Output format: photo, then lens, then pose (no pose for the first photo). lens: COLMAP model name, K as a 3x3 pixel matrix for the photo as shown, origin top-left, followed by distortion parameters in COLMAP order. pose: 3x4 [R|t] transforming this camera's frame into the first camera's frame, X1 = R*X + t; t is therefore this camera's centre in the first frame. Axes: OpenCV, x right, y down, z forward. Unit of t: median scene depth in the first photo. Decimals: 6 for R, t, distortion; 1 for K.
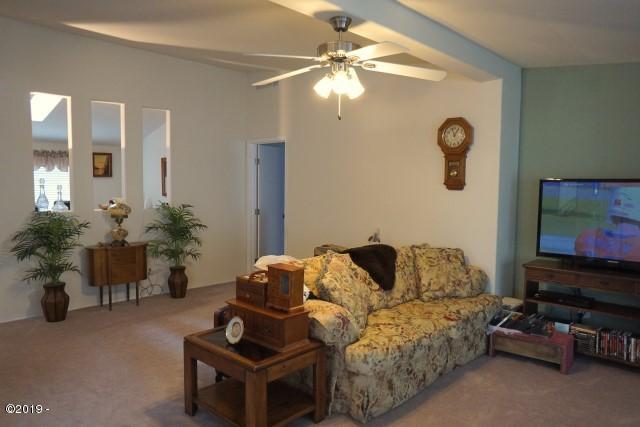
lens RADIAL K [[449.1, 0, 323.8], [0, 449.1, 213.6], [0, 0, 1]] dist [-0.002005, 0.000403]
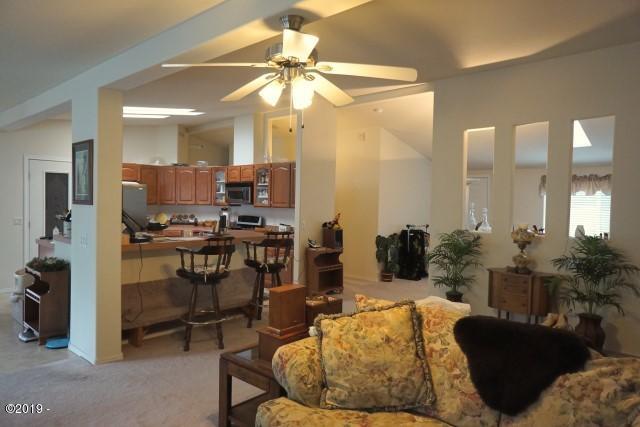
lens RADIAL K [[449.1, 0, 323.8], [0, 449.1, 213.6], [0, 0, 1]] dist [-0.002005, 0.000403]
pose [[-0.000901, 0.015315, -0.999882, 0.488196], [-0.075666, 0.997015, 0.015339, -0.036553], [0.997133, 0.075671, 0.000261, 0.574082]]
